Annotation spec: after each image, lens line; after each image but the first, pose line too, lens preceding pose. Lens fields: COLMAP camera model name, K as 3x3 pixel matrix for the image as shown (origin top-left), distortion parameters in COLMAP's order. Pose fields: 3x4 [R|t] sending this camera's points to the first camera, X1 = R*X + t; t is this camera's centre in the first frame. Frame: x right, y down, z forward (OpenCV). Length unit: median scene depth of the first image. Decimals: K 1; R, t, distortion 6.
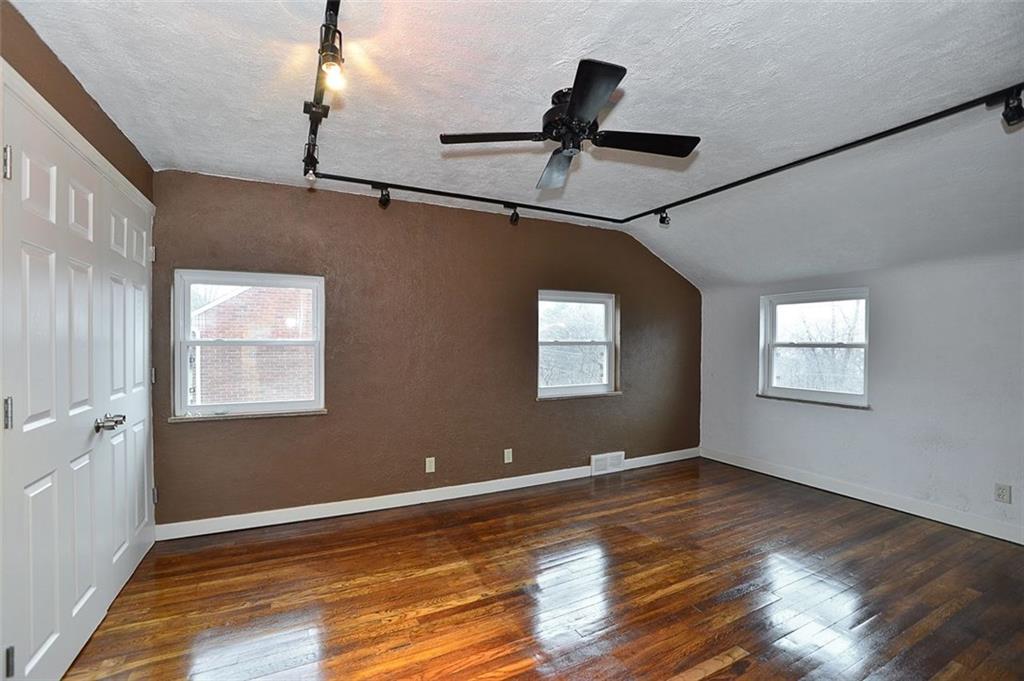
lens RADIAL K [[439.4, 0, 510.7], [0, 439.4, 343.7], [0, 0, 1]] dist [-0.045439, 0.000179]
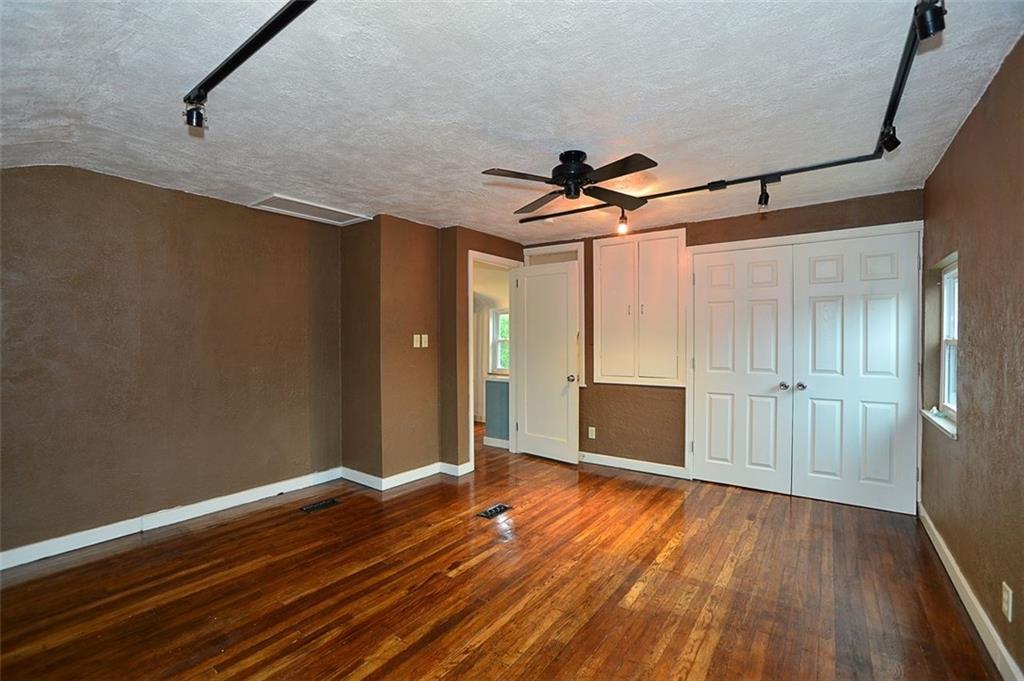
lens RADIAL K [[439.4, 0, 510.7], [0, 439.4, 343.7], [0, 0, 1]] dist [-0.045439, 0.000179]
pose [[-0.889670, 0.003340, -0.456592, 0.790434], [-0.002065, 0.999934, 0.011340, -0.009732], [0.456599, 0.011032, -0.889604, 1.813669]]
